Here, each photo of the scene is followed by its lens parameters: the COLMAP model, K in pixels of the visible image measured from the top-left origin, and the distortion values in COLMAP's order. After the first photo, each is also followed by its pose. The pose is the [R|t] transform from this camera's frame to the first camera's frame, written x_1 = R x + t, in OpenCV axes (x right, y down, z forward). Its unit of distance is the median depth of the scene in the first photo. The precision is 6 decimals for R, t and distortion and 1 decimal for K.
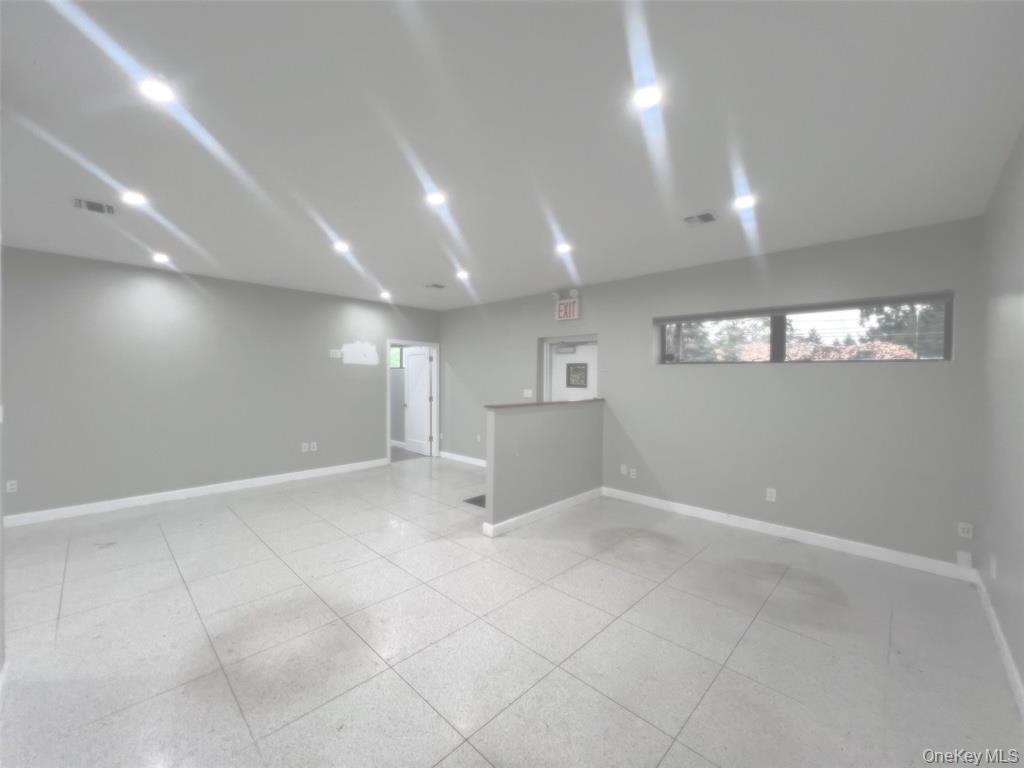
lens RADIAL K [[409.4, 0, 512.0], [0, 409.4, 382.9], [0, 0, 1]] dist [0.000010, 0.000006]
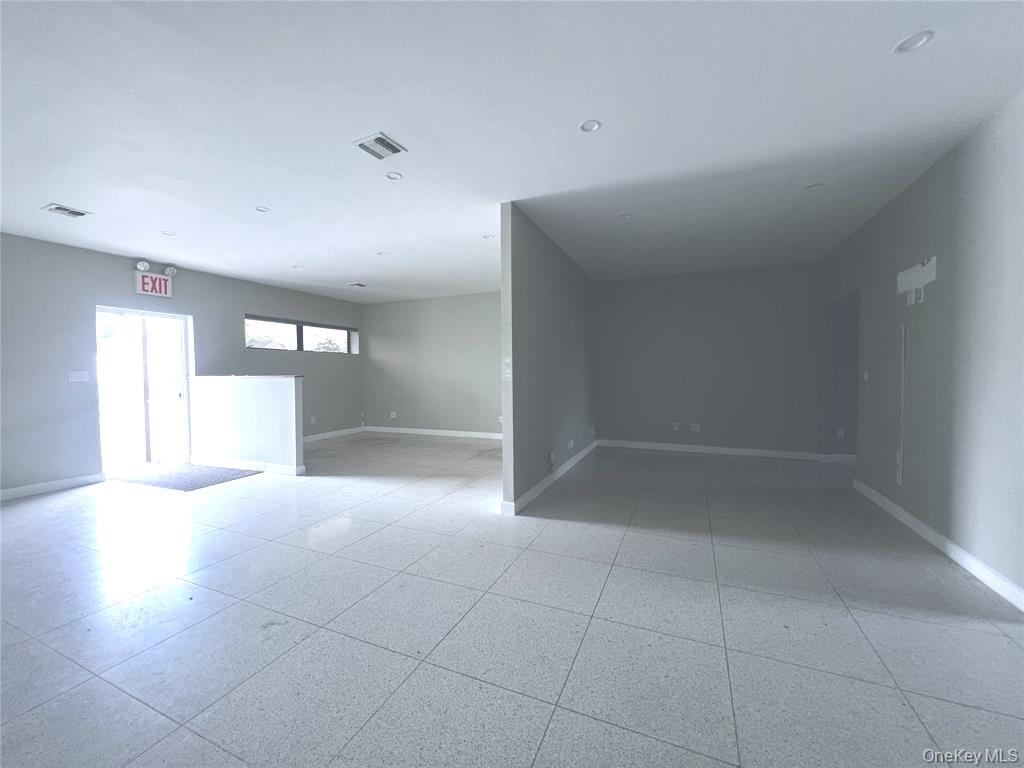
lens RADIAL K [[409.4, 0, 512.5], [0, 409.4, 380.7], [0, 0, 1]] dist [0.000010, 0.000006]
pose [[-0.351277, -0.036765, 0.935550, -1.065046], [0.007377, 0.999089, 0.042031, 0.009614], [-0.936243, 0.021666, -0.350685, 0.570614]]
